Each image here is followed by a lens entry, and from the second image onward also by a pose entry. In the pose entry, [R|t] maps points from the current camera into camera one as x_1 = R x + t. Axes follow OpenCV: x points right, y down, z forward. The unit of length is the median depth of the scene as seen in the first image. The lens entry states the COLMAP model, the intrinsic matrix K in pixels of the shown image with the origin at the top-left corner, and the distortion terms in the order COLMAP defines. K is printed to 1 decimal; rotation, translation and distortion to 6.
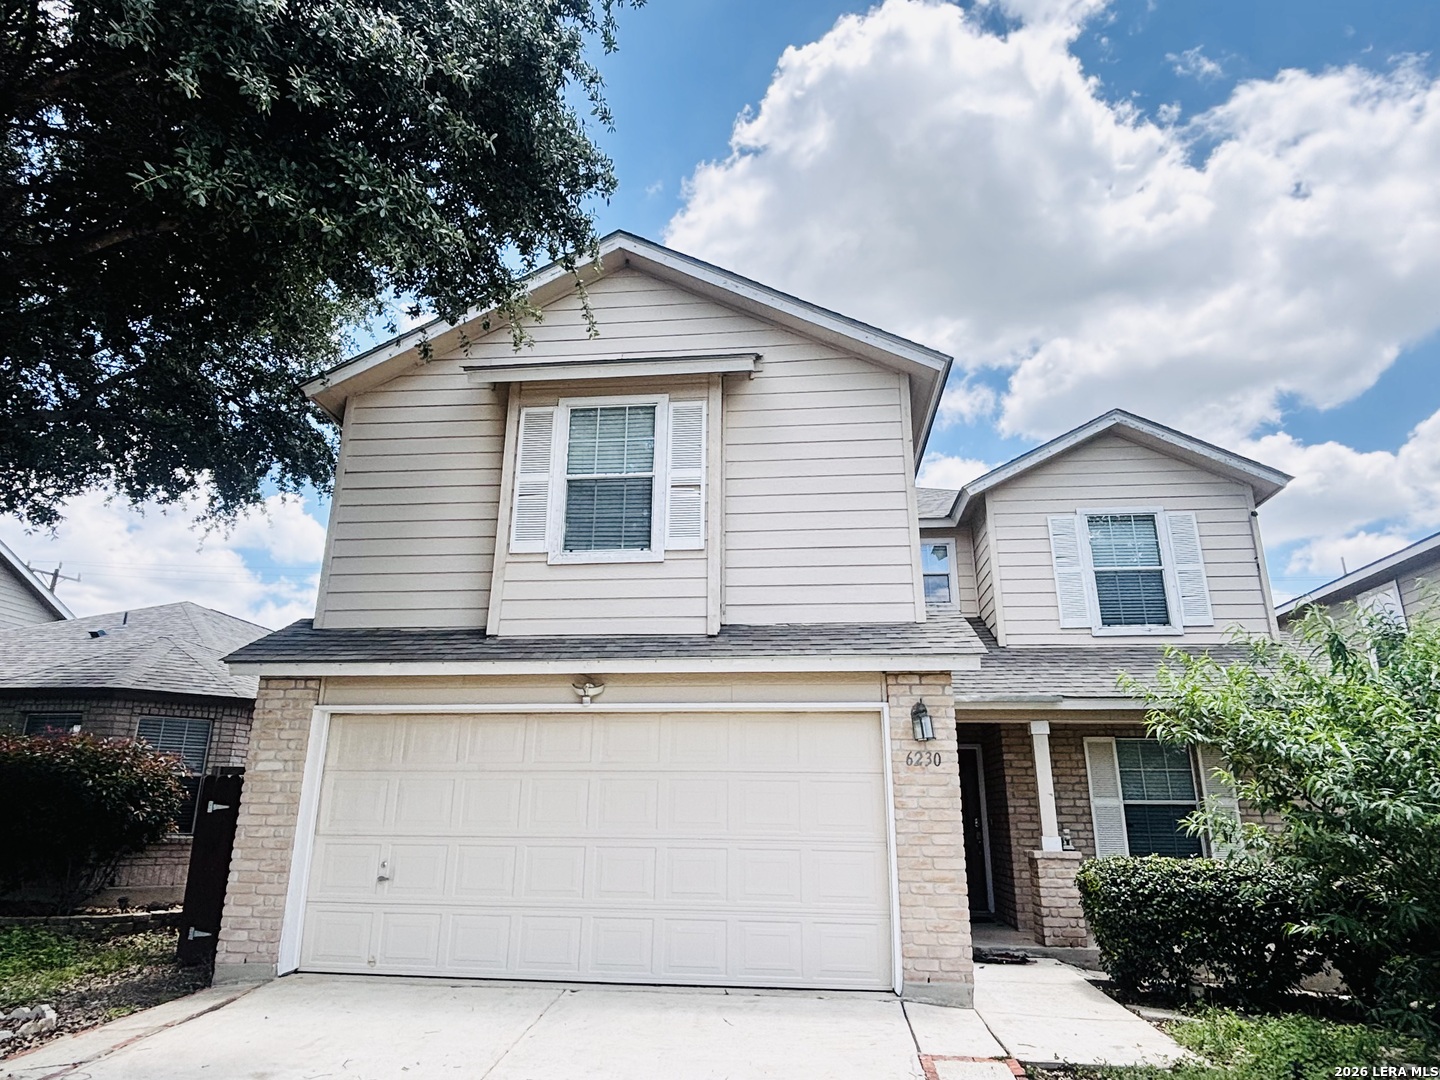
lens RADIAL K [[859.2, 0, 720.0], [0, 859.2, 540.0], [0, 0, 1]] dist [0.000235, 0.000162]
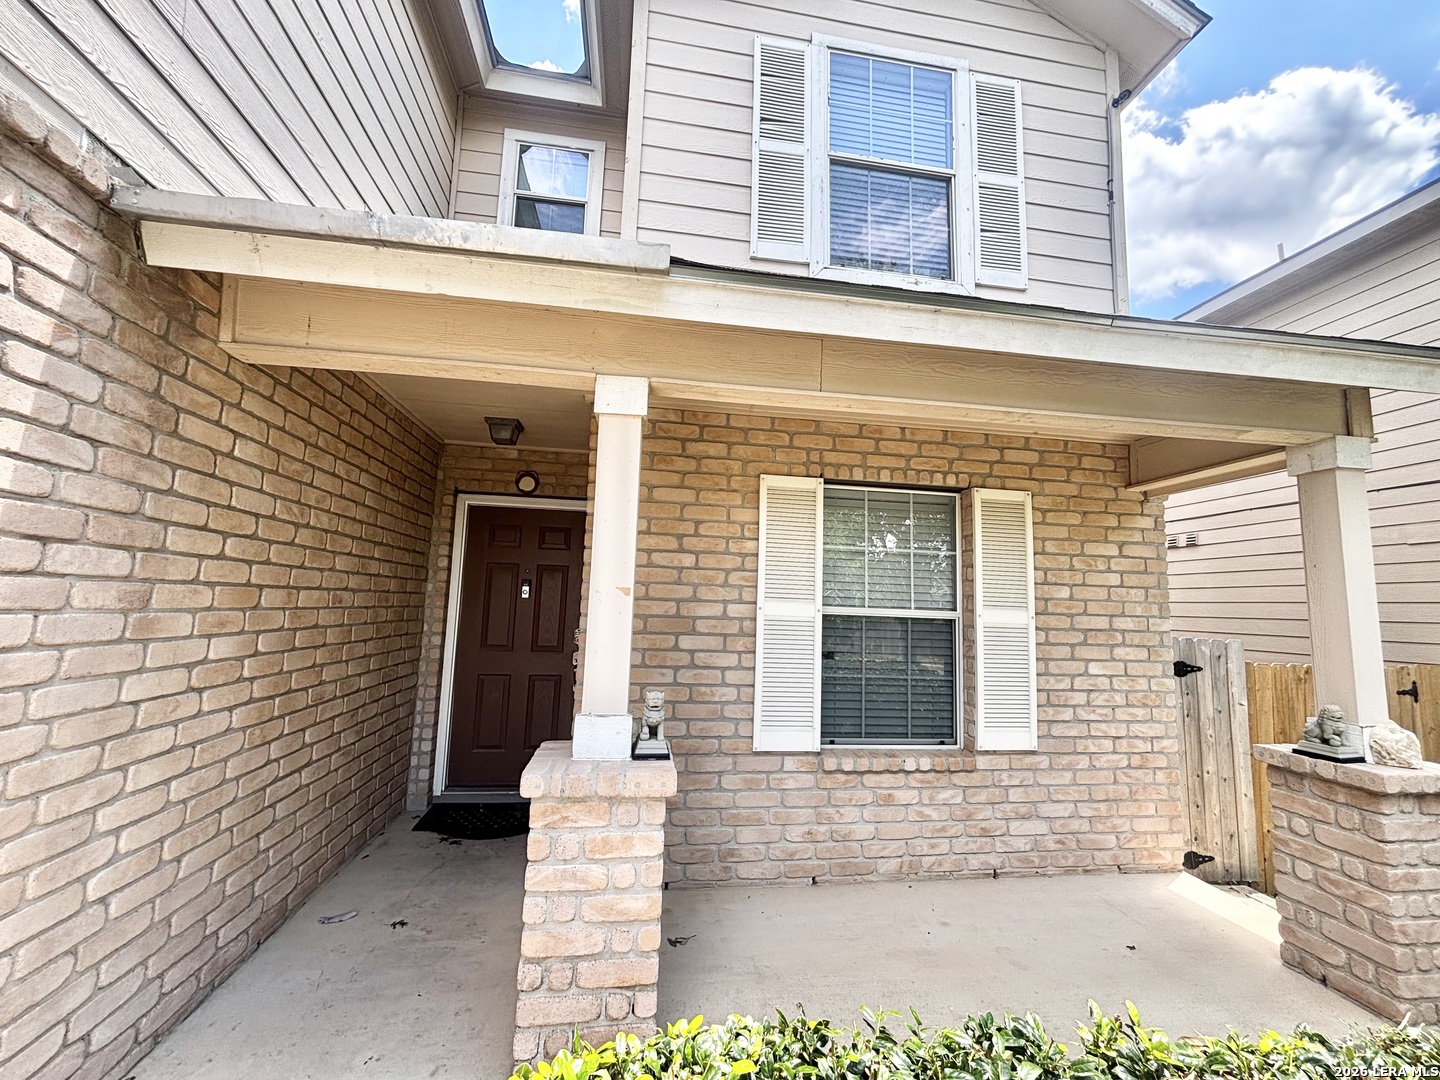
lens RADIAL K [[574.5, 0, 717.4], [0, 574.5, 543.5], [0, 0, 1]] dist [0.002751, -0.000151]
pose [[0.968626, 0.049222, 0.243601, 0.332641], [-0.097764, 0.976632, 0.191397, 0.212892], [-0.228488, -0.209208, 0.950803, 0.717239]]
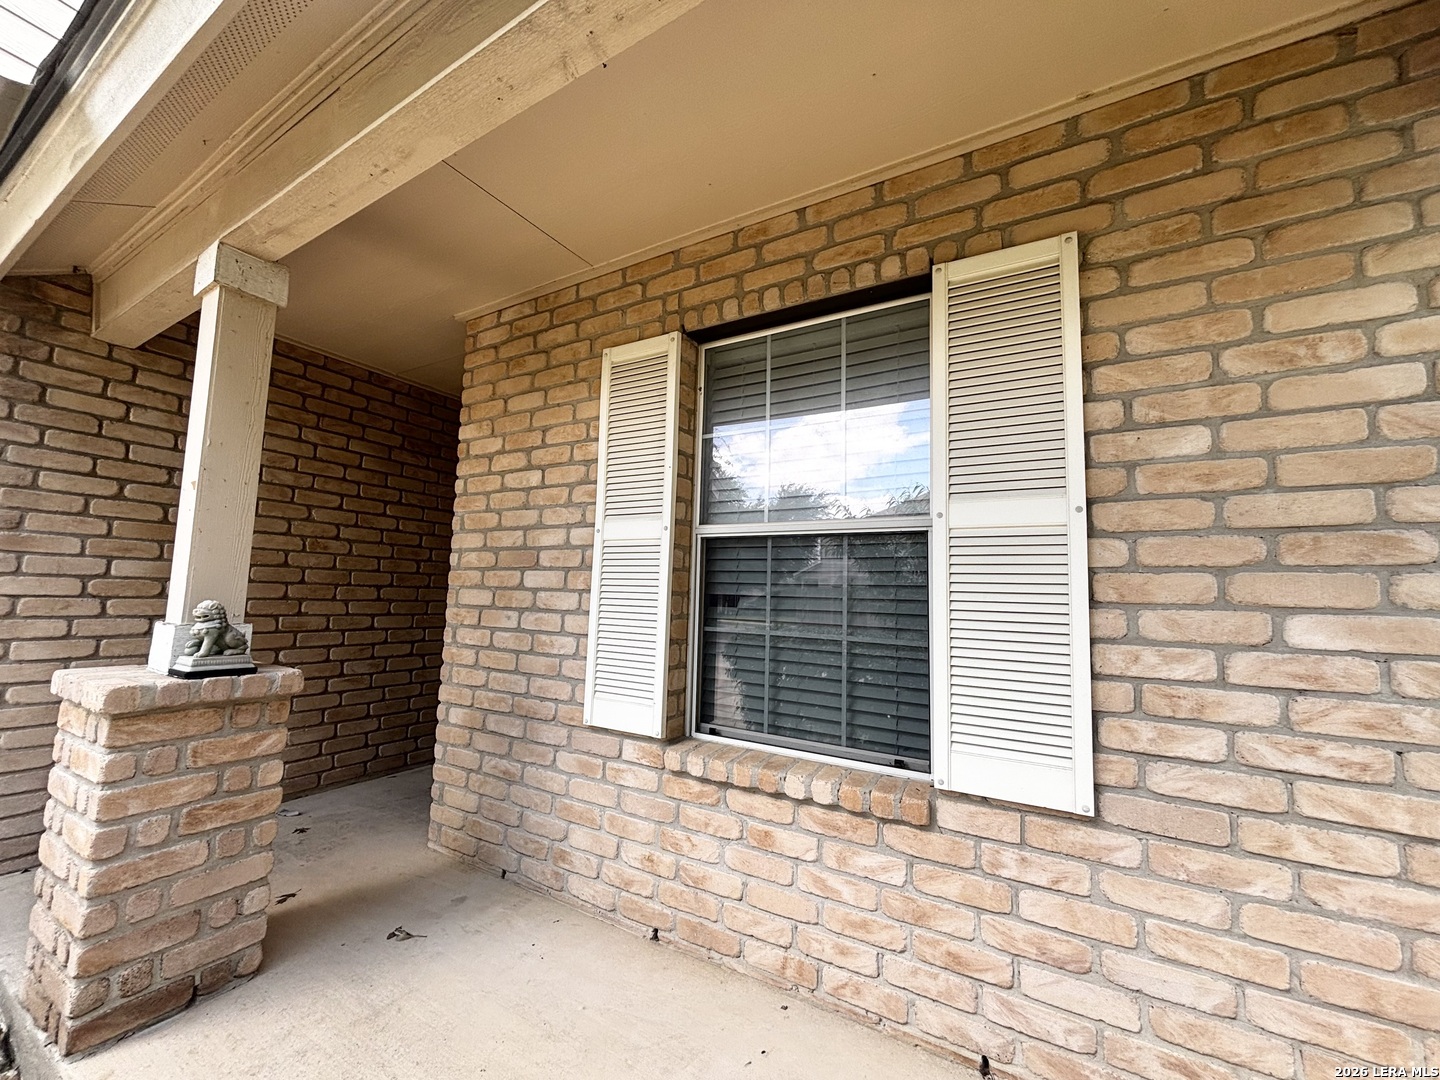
lens RADIAL K [[574.5, 0, 717.4], [0, 574.5, 543.5], [0, 0, 1]] dist [0.002751, -0.000151]
pose [[0.911087, -0.021300, -0.411662, 0.566283], [0.103953, 0.978259, 0.179453, 0.273035], [0.398890, -0.206291, 0.893494, 0.814333]]
